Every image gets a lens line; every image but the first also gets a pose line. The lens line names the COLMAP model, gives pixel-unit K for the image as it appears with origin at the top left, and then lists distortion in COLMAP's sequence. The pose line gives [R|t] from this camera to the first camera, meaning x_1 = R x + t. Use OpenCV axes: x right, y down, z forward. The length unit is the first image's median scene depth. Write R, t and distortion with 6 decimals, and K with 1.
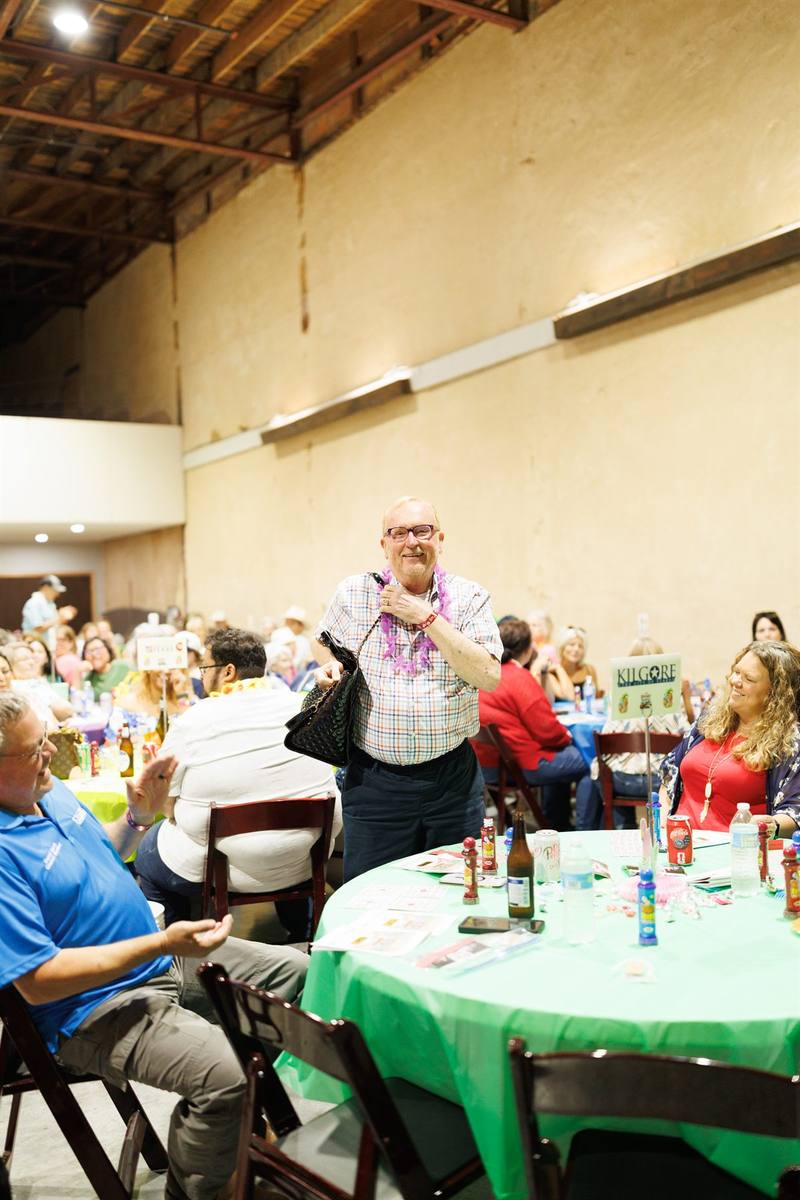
lens RADIAL K [[1140.3, 0, 404.1], [0, 1140.3, 601.5], [0, 0, 1]] dist [0.008874, -0.004371]
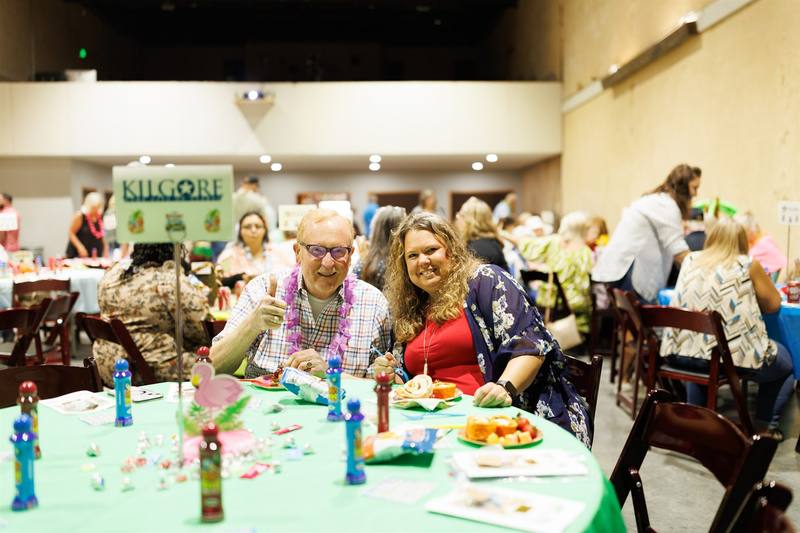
lens RADIAL K [[760.2, 0, 401.2], [0, 760.2, 265.4], [0, 0, 1]] dist [0.008874, -0.004371]
pose [[0.877616, 0.052805, -0.476447, 0.129787], [-0.023392, 0.997448, 0.067460, 0.016452], [0.478793, -0.048059, 0.876611, 0.127952]]
